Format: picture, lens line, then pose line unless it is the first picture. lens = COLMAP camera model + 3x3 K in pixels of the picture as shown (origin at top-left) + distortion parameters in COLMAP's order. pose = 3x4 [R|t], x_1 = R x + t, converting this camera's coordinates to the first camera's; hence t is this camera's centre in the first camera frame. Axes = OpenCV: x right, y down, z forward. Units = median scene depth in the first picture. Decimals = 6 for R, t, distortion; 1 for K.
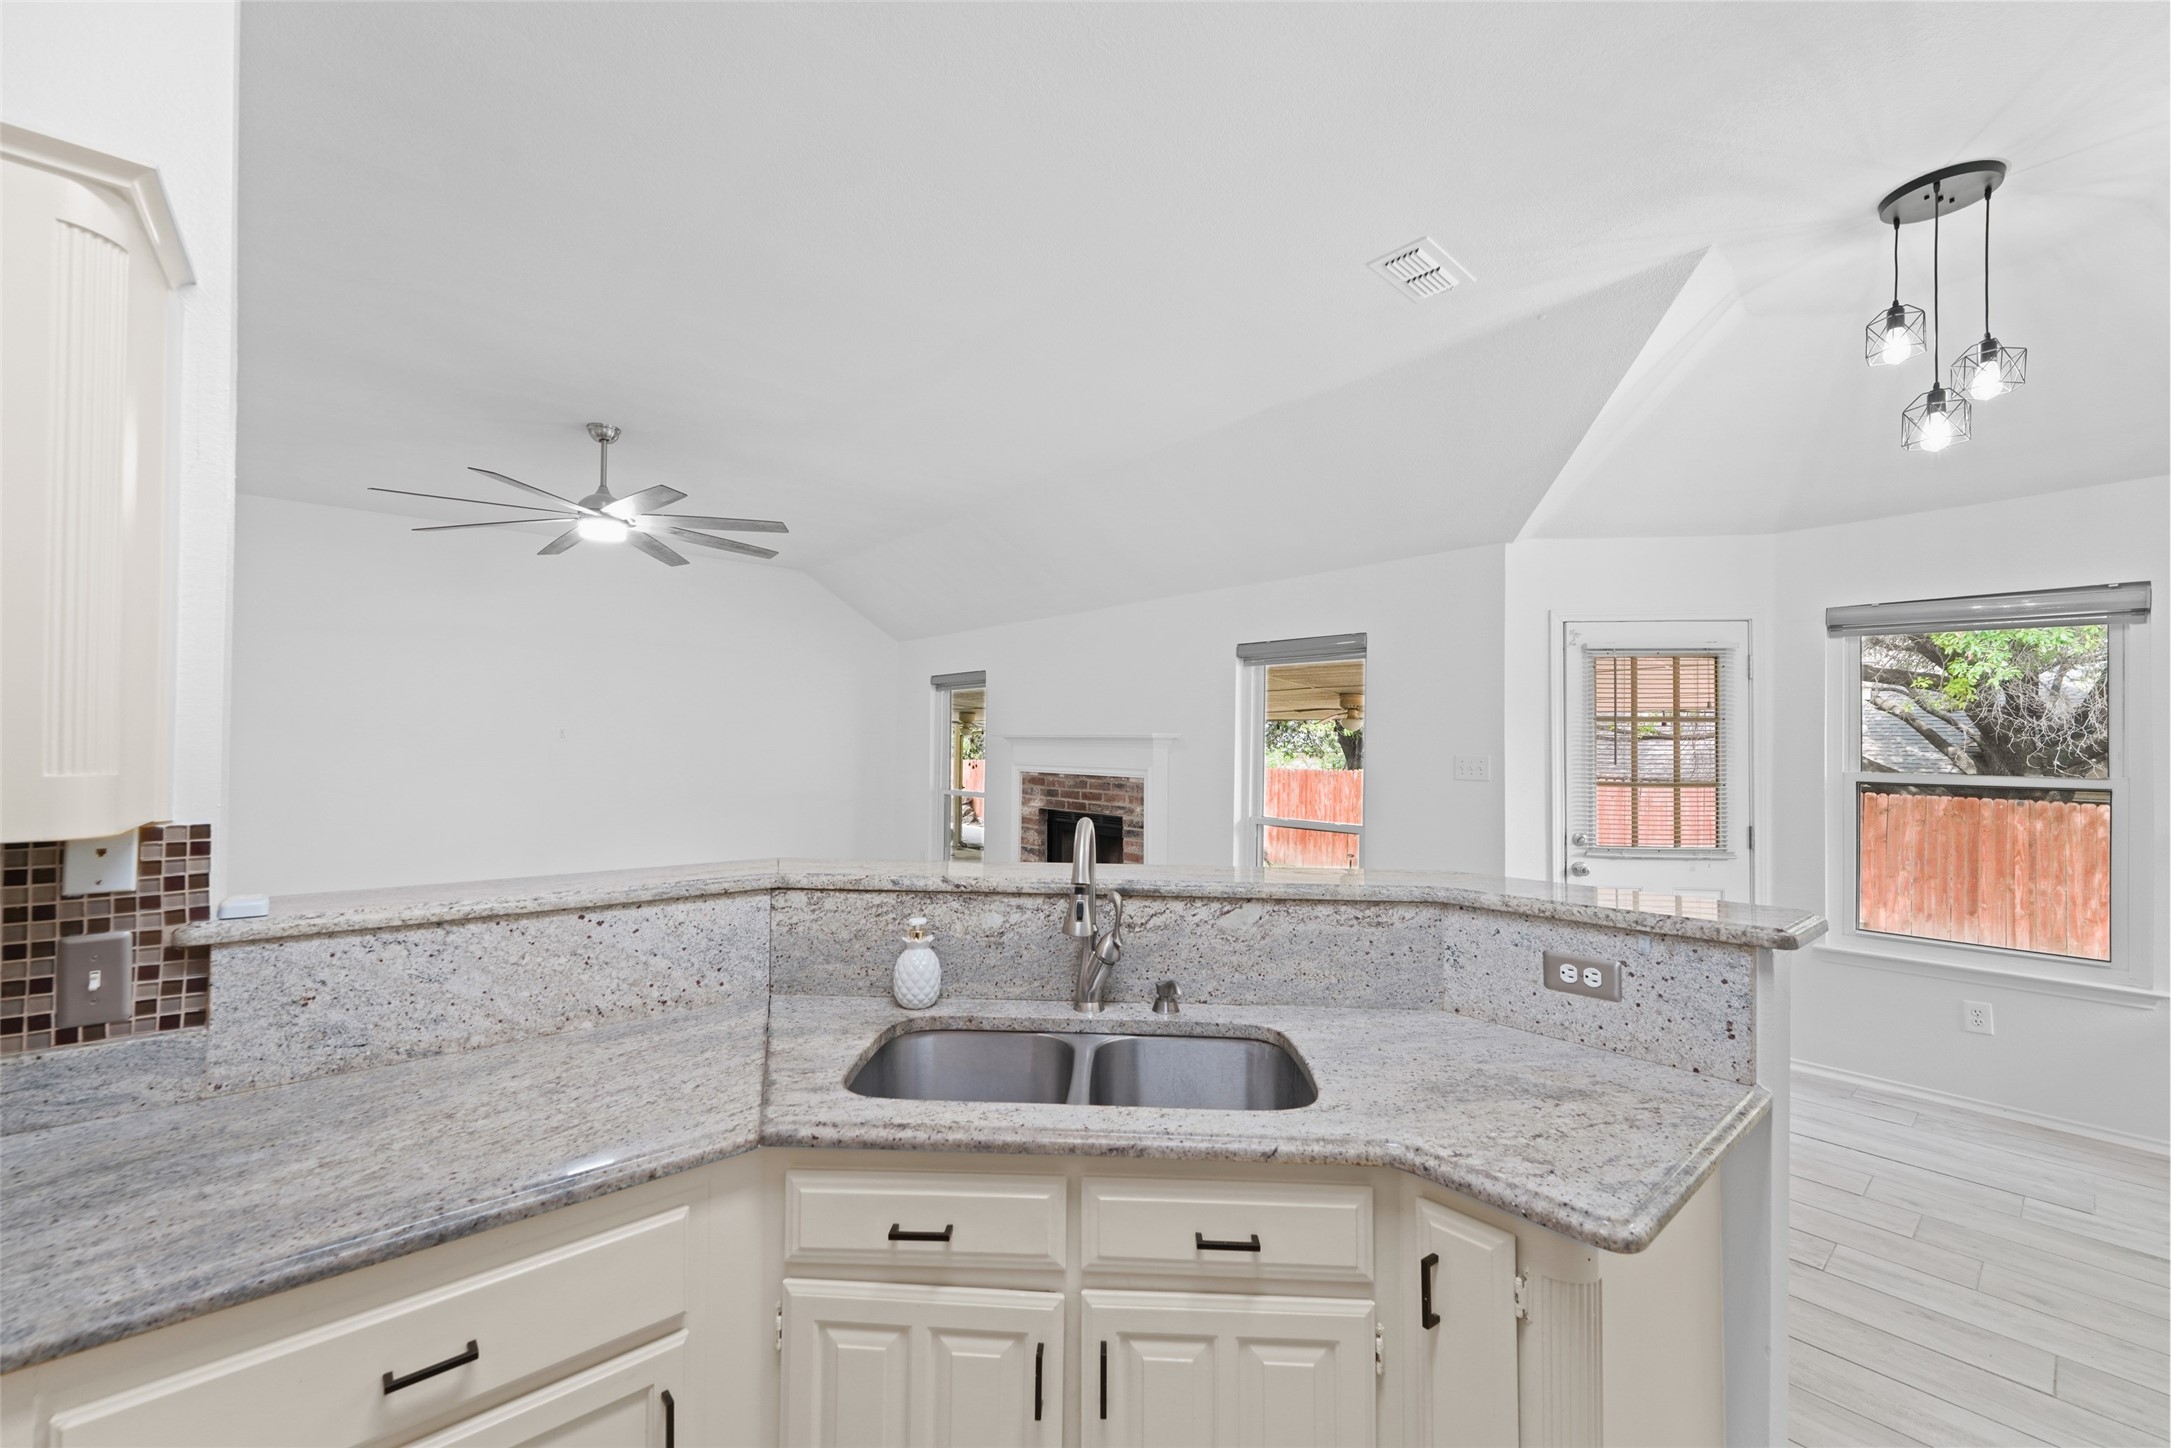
lens RADIAL K [[857.8, 0, 1071.1], [0, 857.8, 730.7], [0, 0, 1]] dist [0.007950, -0.000398]
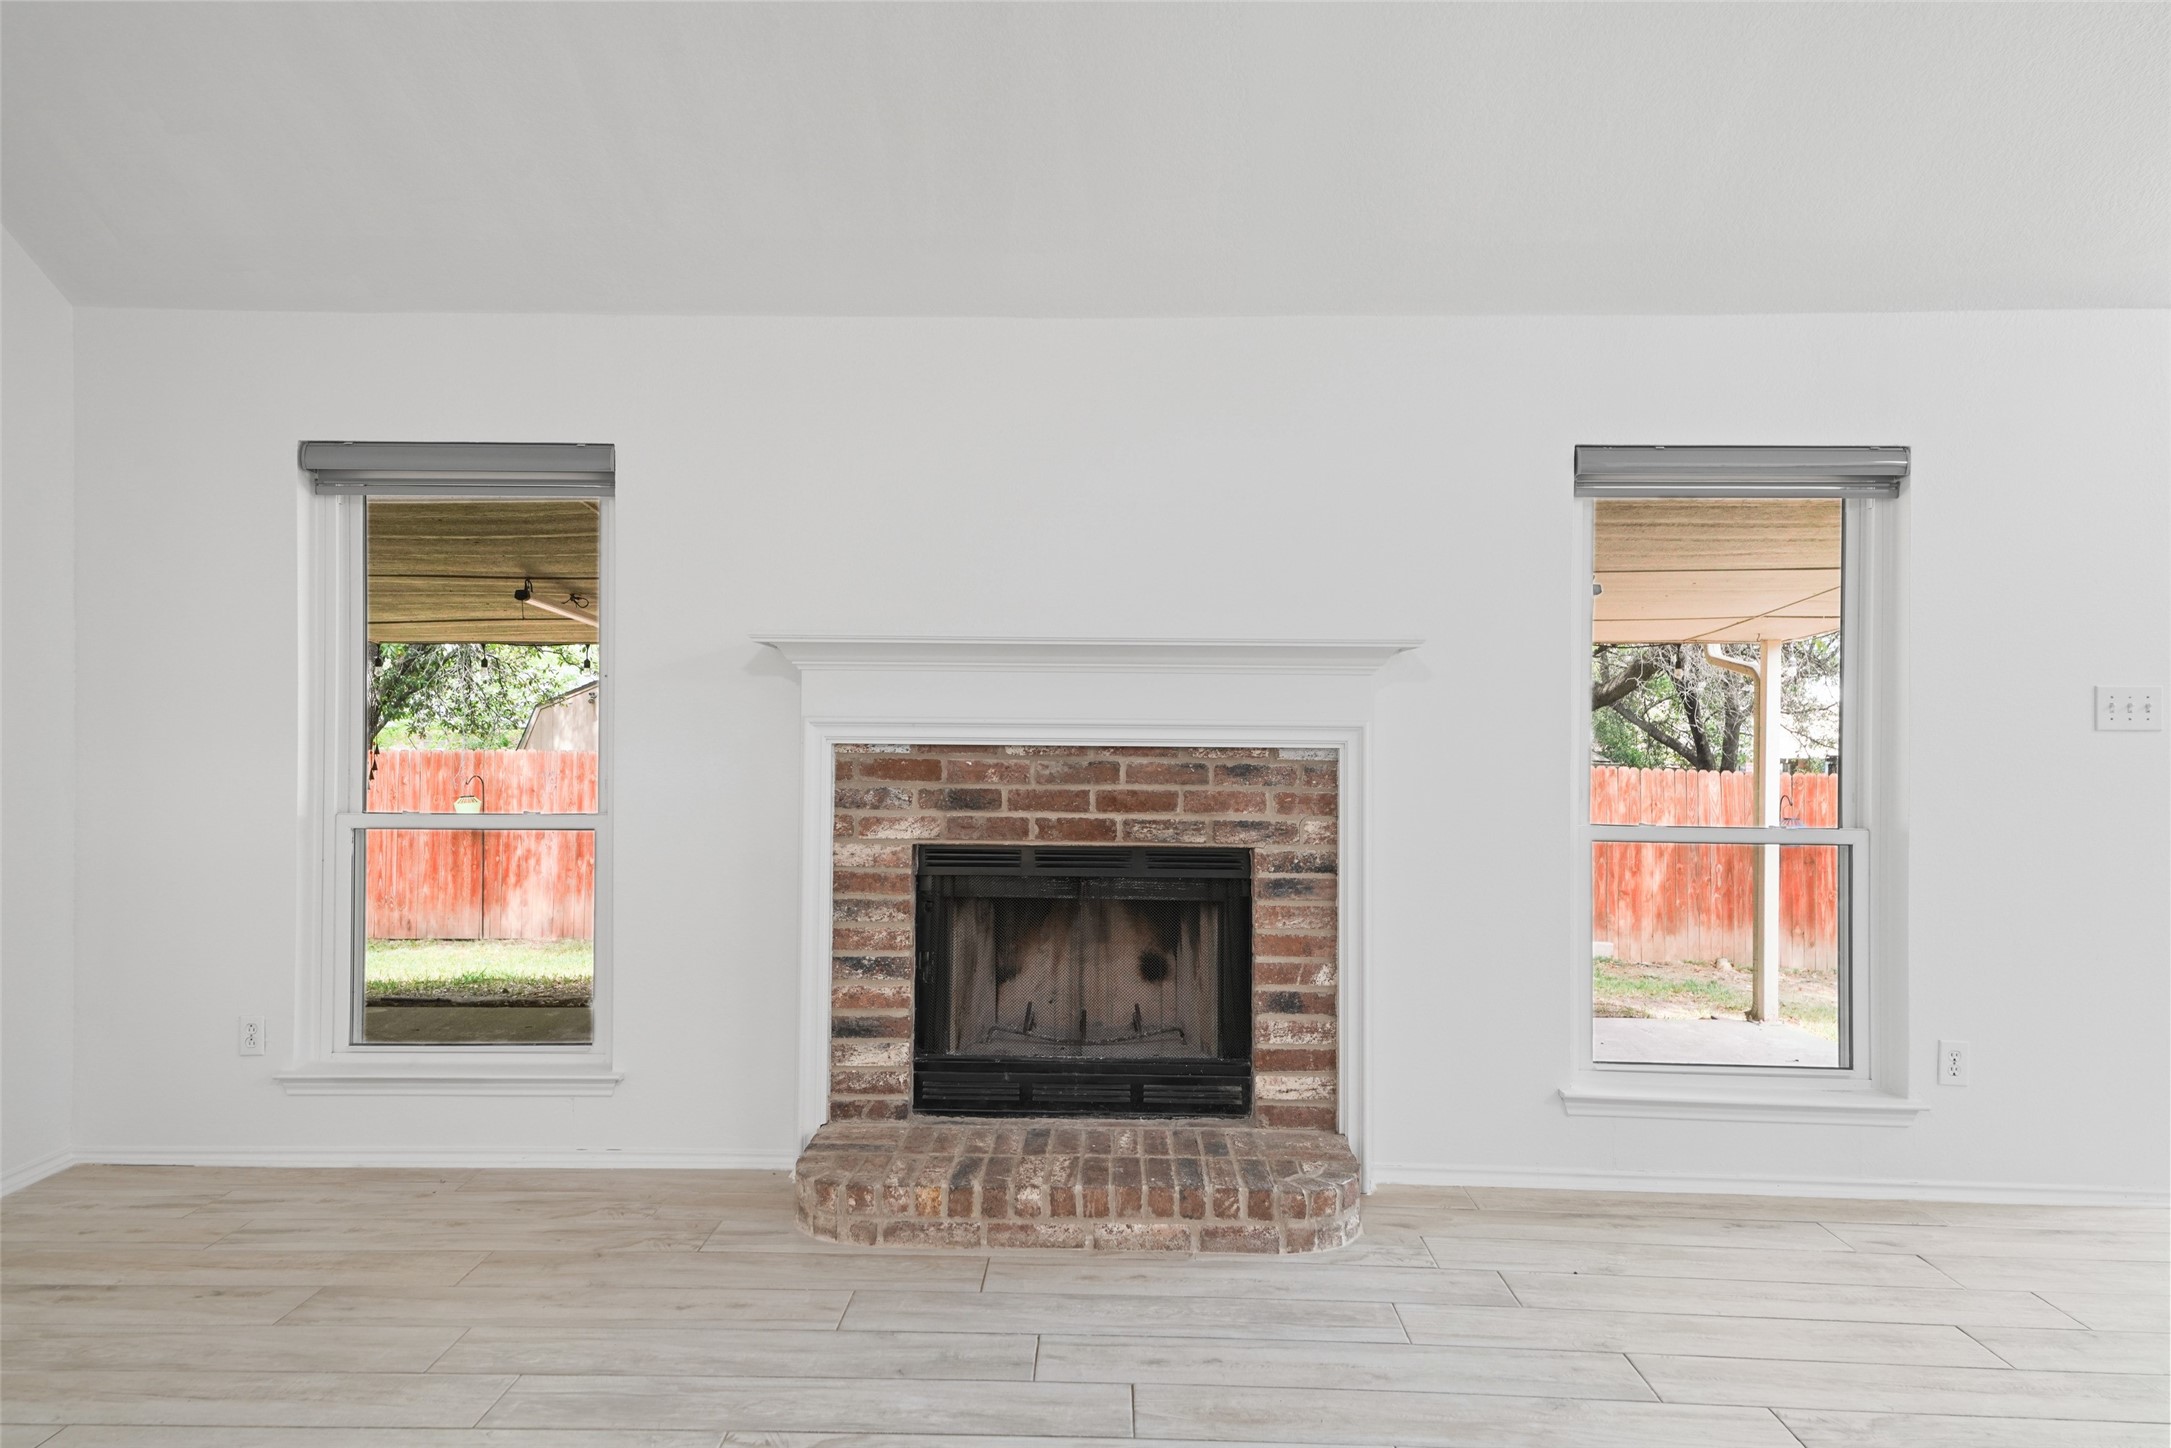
lens RADIAL K [[1398.9, 0, 1071.8], [0, 1398.9, 724.3], [0, 0, 1]] dist [0.049203, -0.002967]
pose [[0.672492, -0.001250, 0.740103, -0.666575], [-0.013404, 0.999814, 0.013867, 0.048478], [-0.739983, -0.019246, 0.672350, 0.867552]]
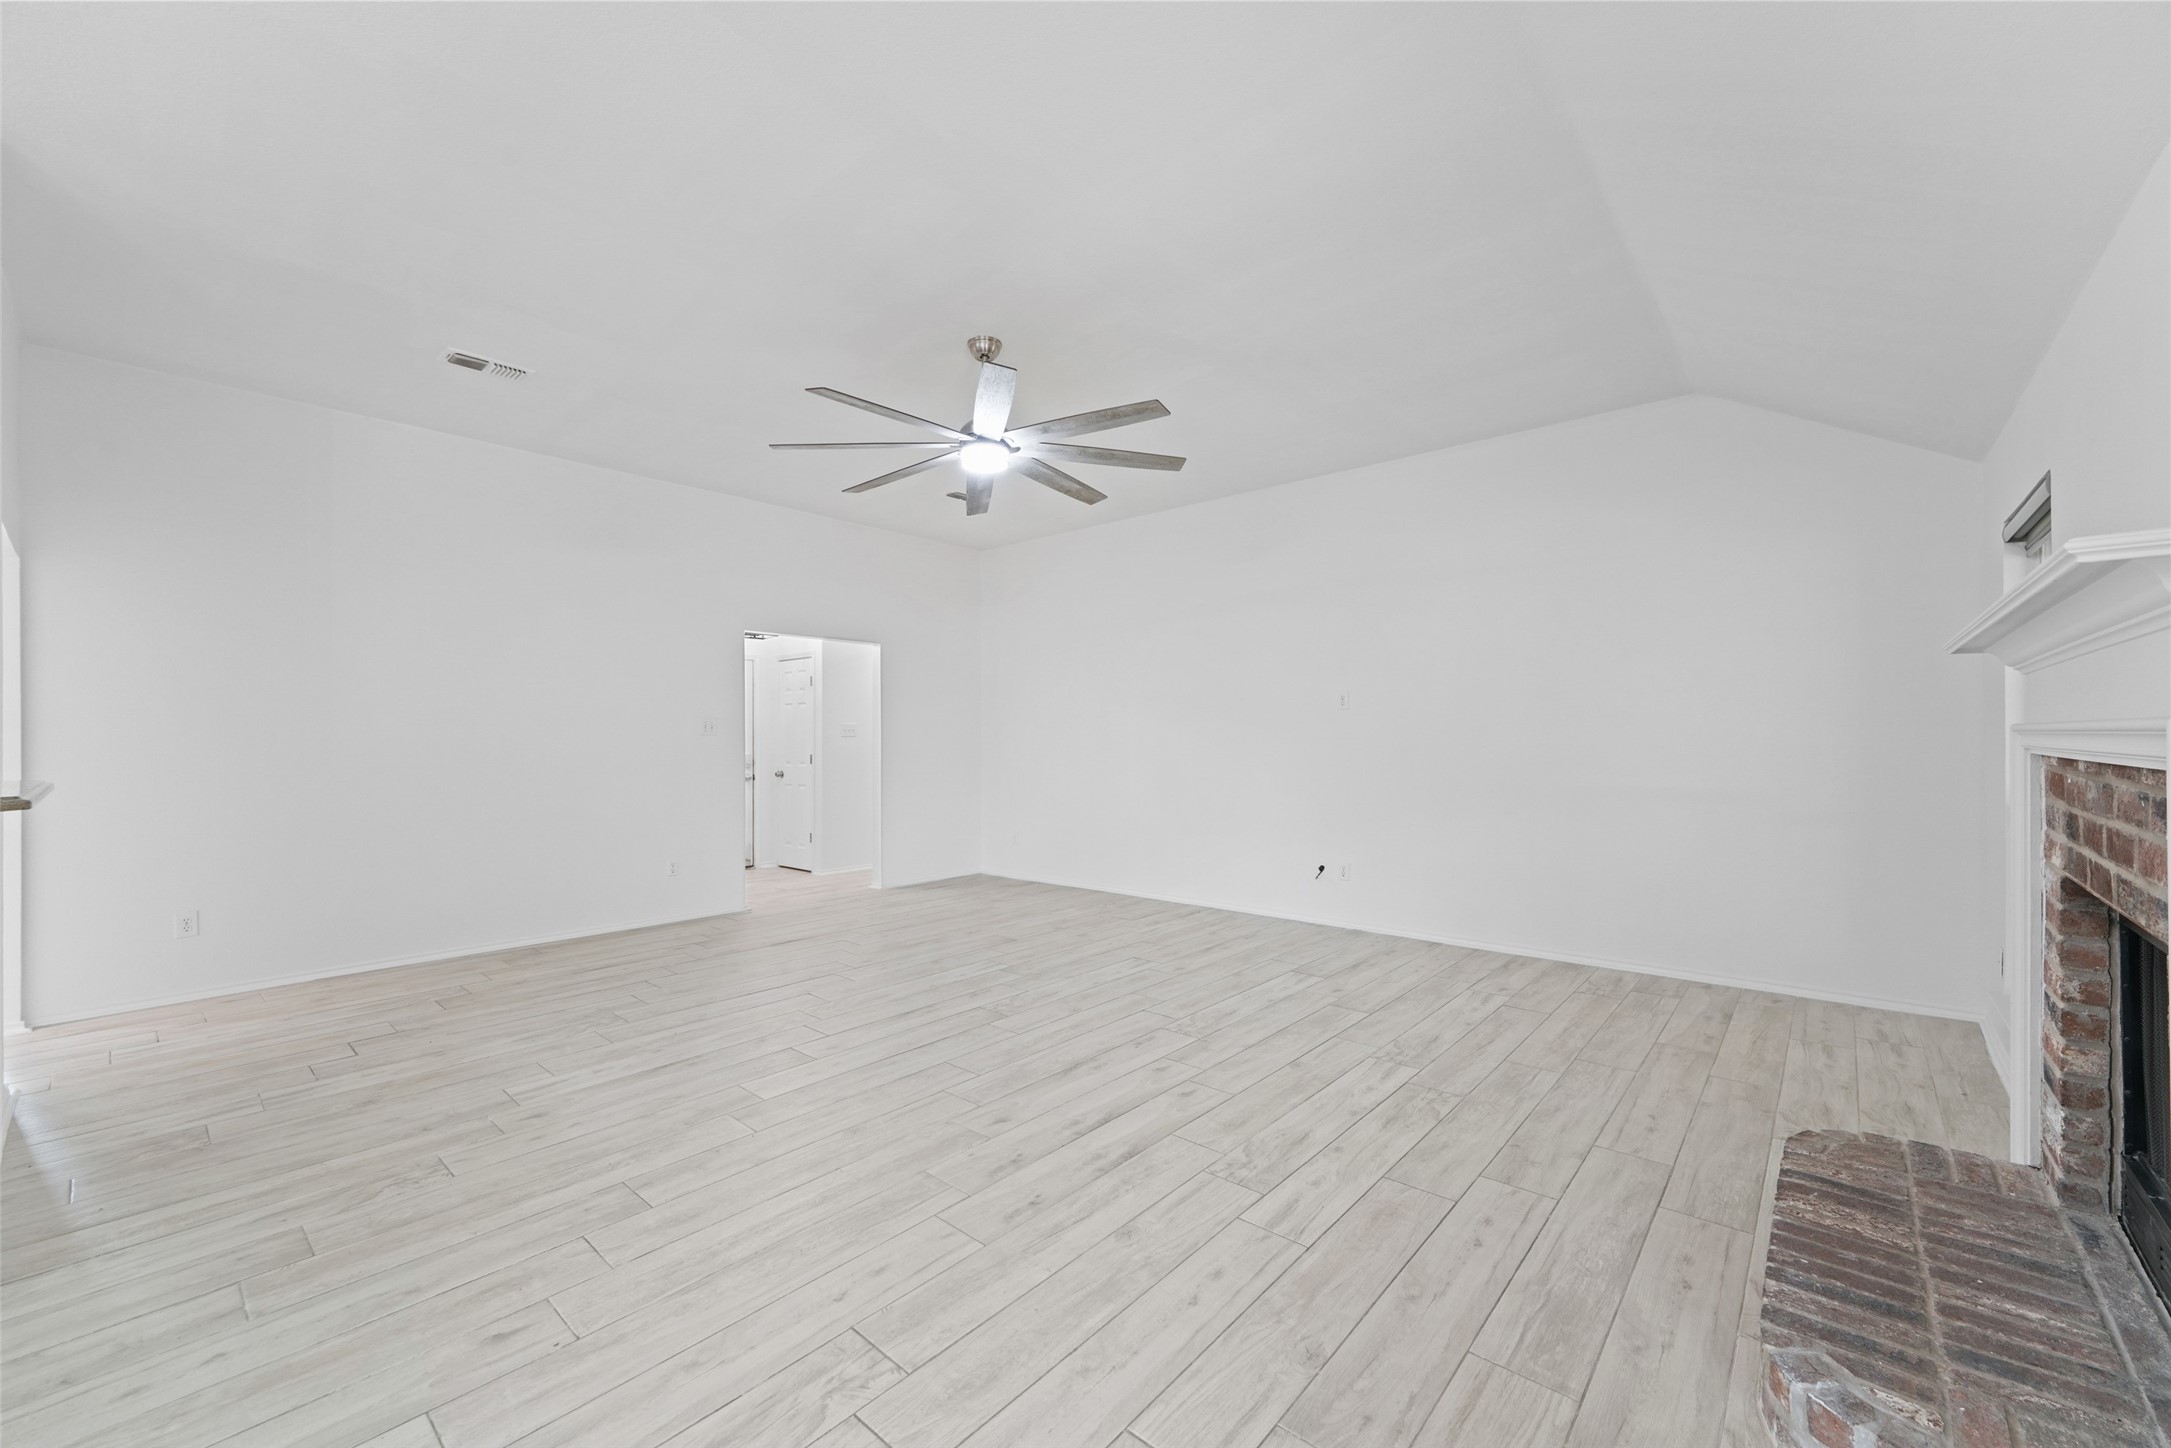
lens RADIAL K [[857.8, 0, 1071.1], [0, 857.8, 730.7], [0, 0, 1]] dist [0.007950, -0.000398]
pose [[0.139112, -0.011187, -0.990213, 0.337469], [0.020379, 0.999757, -0.008432, 0.054502], [0.990067, -0.019006, 0.139306, 0.957688]]
